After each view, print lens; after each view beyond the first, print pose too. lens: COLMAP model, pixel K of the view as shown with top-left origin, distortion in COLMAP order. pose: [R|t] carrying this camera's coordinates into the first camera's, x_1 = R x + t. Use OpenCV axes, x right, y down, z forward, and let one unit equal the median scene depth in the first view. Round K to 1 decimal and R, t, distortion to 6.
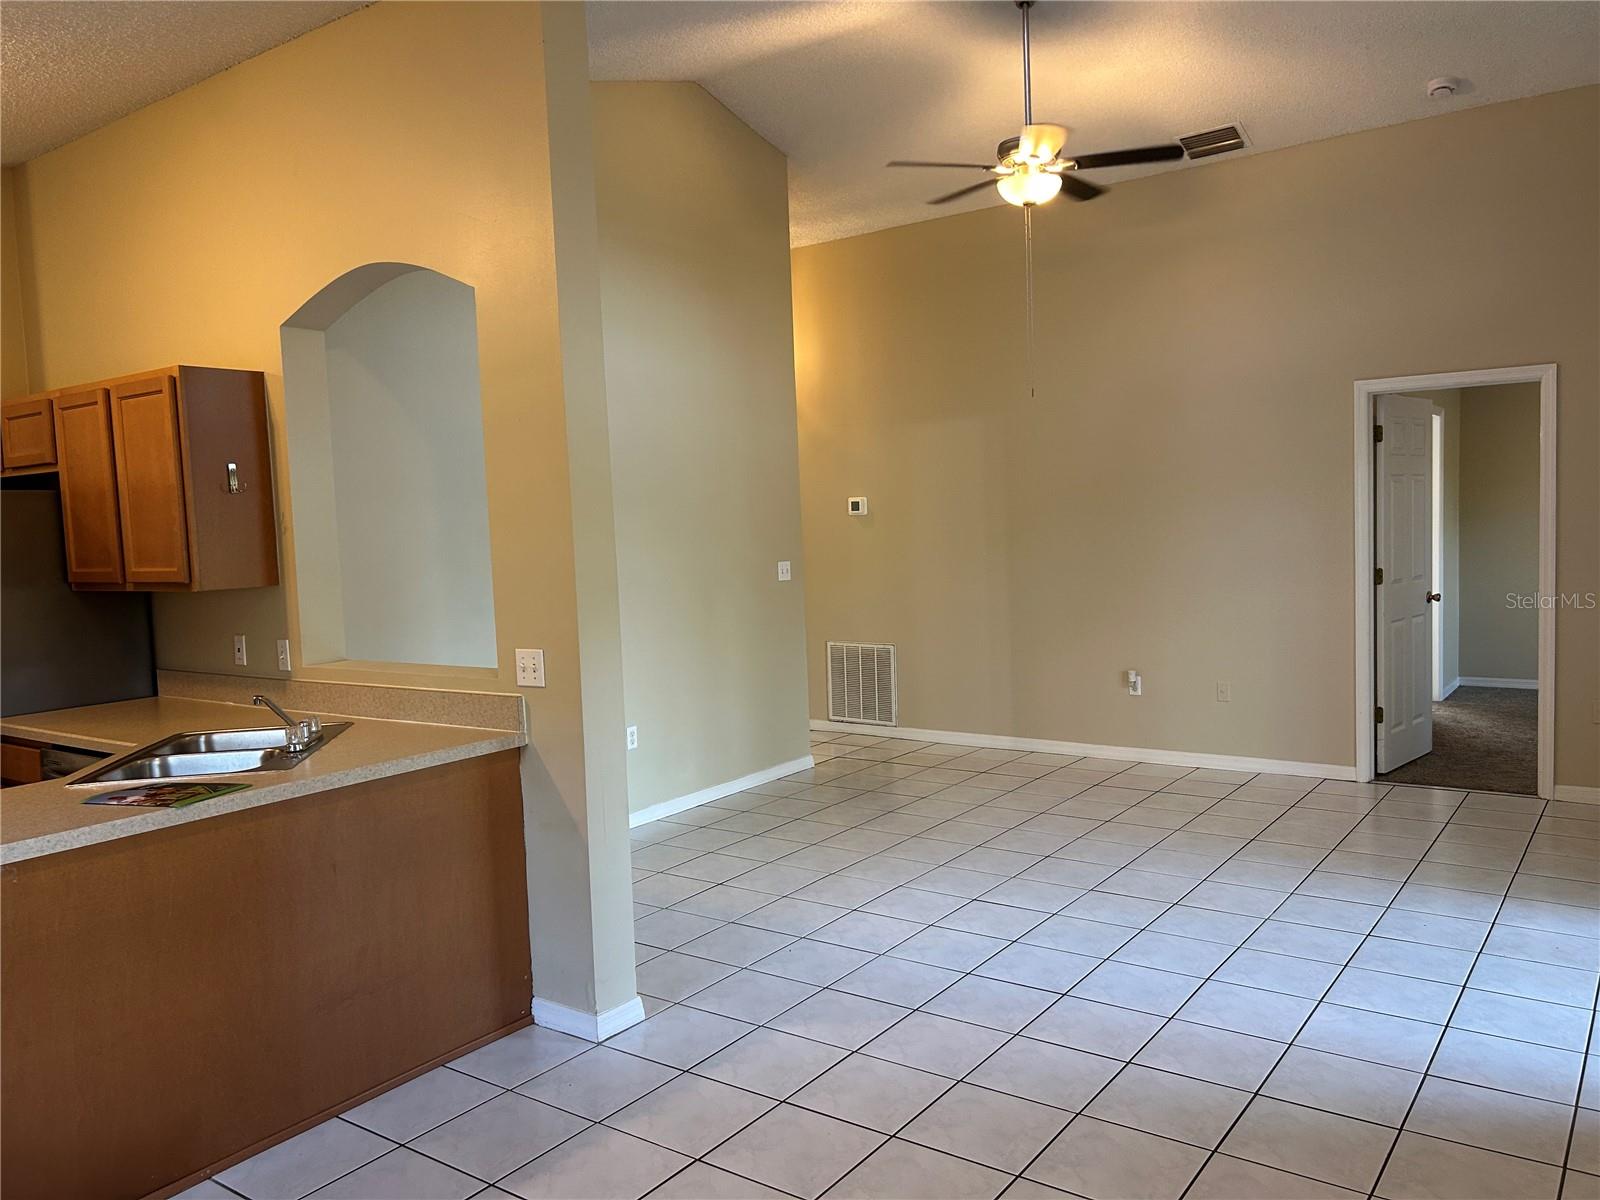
lens RADIAL K [[1204.9, 0, 801.7], [0, 1204.9, 600.6], [0, 0, 1]] dist [0.030396, -0.025009]
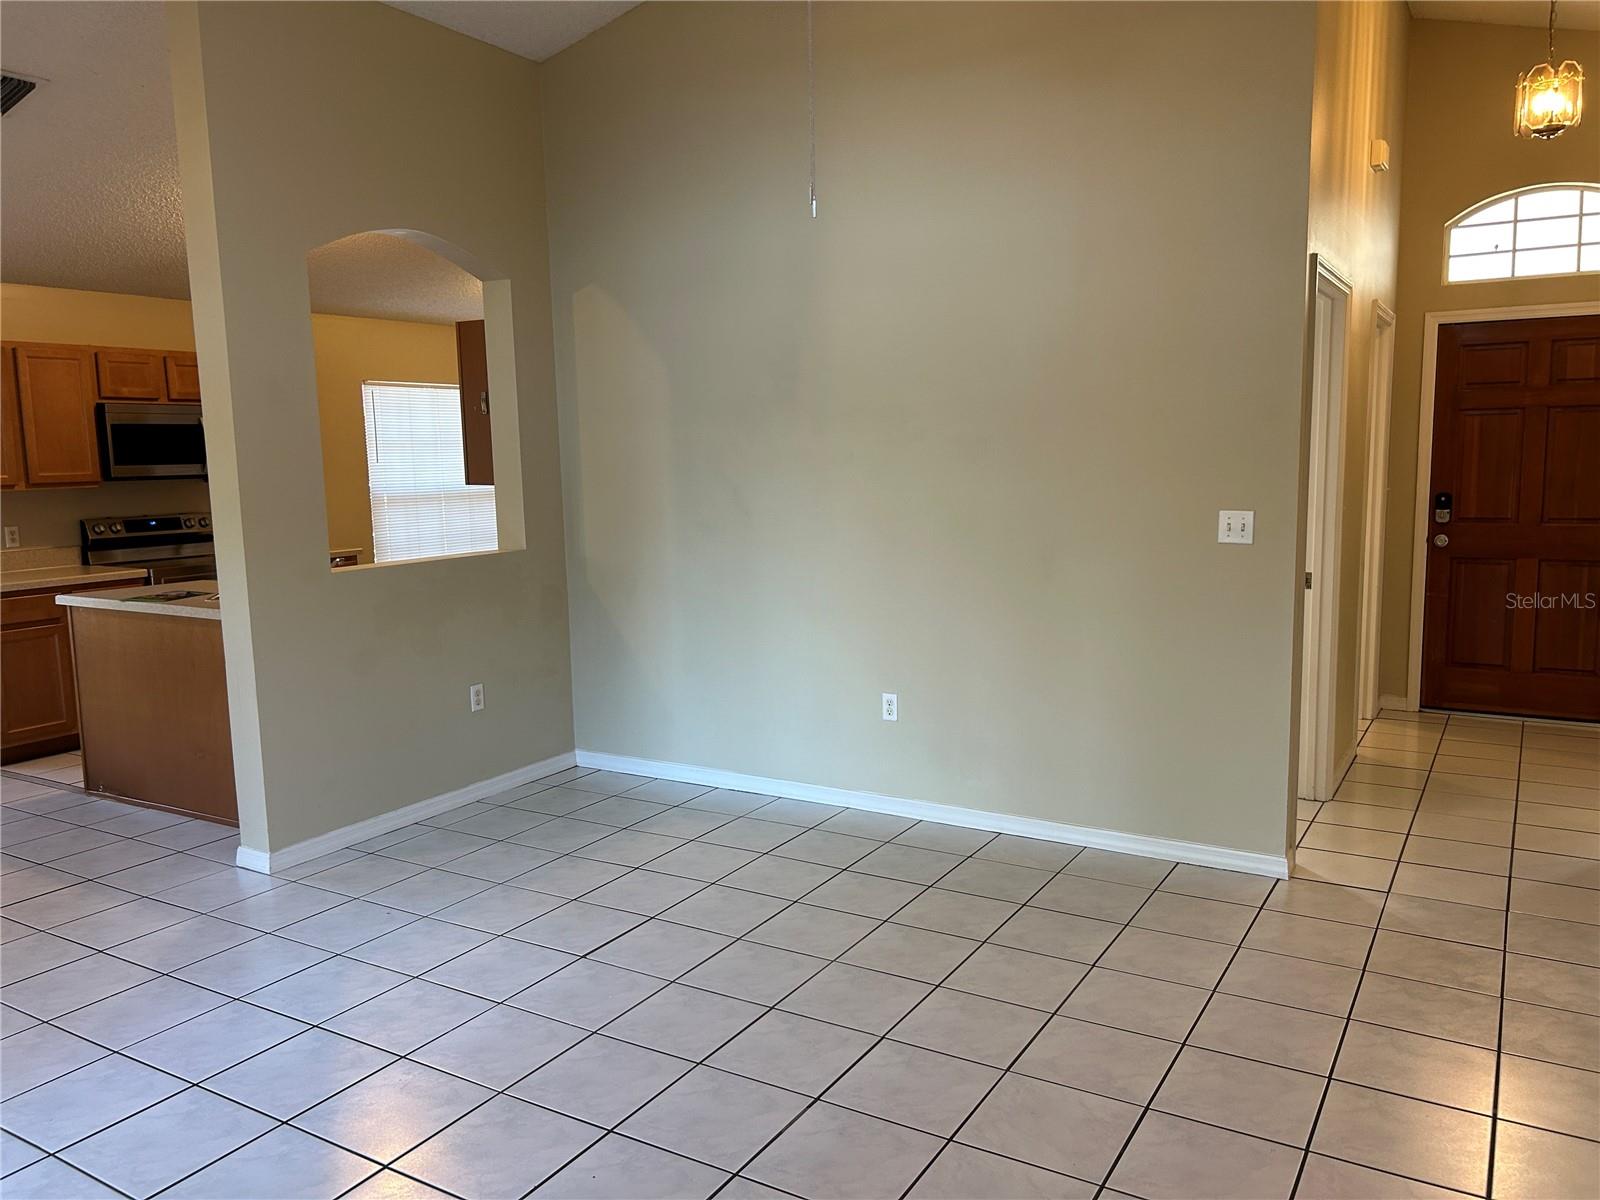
lens RADIAL K [[1204.9, 0, 794.0], [0, 1204.9, 606.7], [0, 0, 1]] dist [0.030396, -0.025009]
pose [[0.086468, 0.173372, -0.981053, 0.834535], [-0.054516, 0.984089, 0.169104, -0.113064], [0.994762, 0.038861, 0.094544, 1.124592]]
